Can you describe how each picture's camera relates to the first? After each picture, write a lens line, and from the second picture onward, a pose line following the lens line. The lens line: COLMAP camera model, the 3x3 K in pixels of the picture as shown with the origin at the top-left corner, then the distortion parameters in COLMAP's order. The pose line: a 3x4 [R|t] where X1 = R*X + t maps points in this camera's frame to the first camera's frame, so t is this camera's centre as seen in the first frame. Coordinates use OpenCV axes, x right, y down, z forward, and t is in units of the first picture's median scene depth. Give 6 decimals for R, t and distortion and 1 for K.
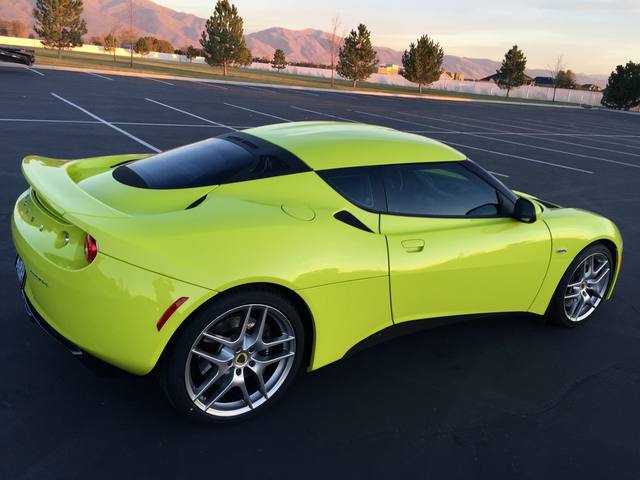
lens RADIAL K [[543.3, 0, 320.0], [0, 543.3, 240.0], [0, 0, 1]] dist [0.087048, -0.129713]
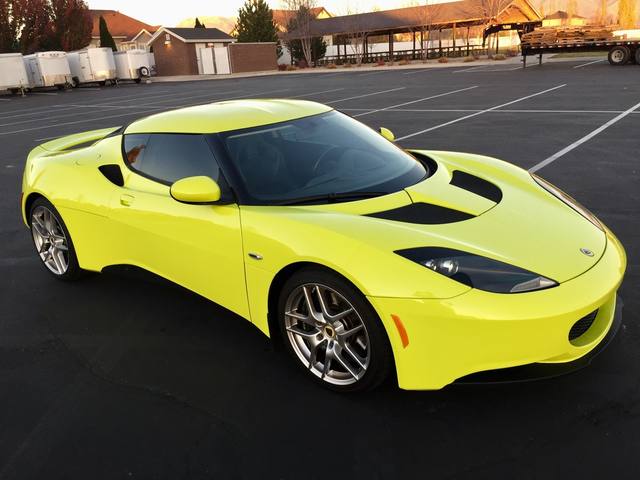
lens RADIAL K [[543.3, 0, 320.0], [0, 543.3, 240.0], [0, 0, 1]] dist [0.087048, -0.129713]
pose [[0.281301, 0.199227, -0.938711, 0.171389], [-0.195520, 0.969591, 0.147190, -0.019371], [0.939490, 0.142132, 0.311700, 0.122593]]
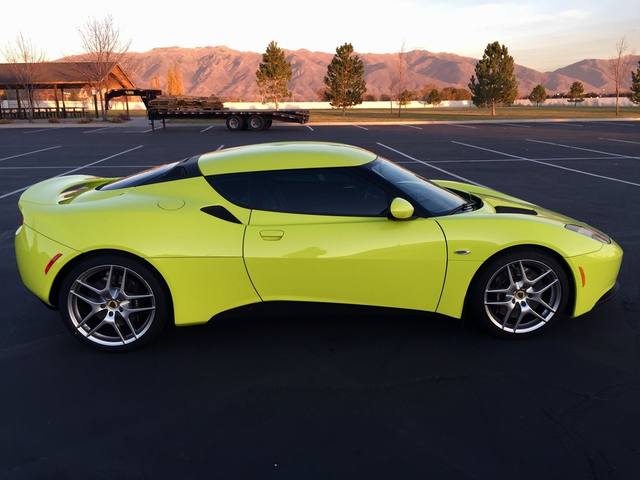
lens RADIAL K [[543.3, 0, 320.0], [0, 543.3, 240.0], [0, 0, 1]] dist [0.087048, -0.129713]
pose [[0.866536, 0.018315, -0.498779, 0.103094], [-0.057184, 0.996389, -0.062759, 0.010789], [0.495828, 0.082906, 0.864454, 0.001800]]
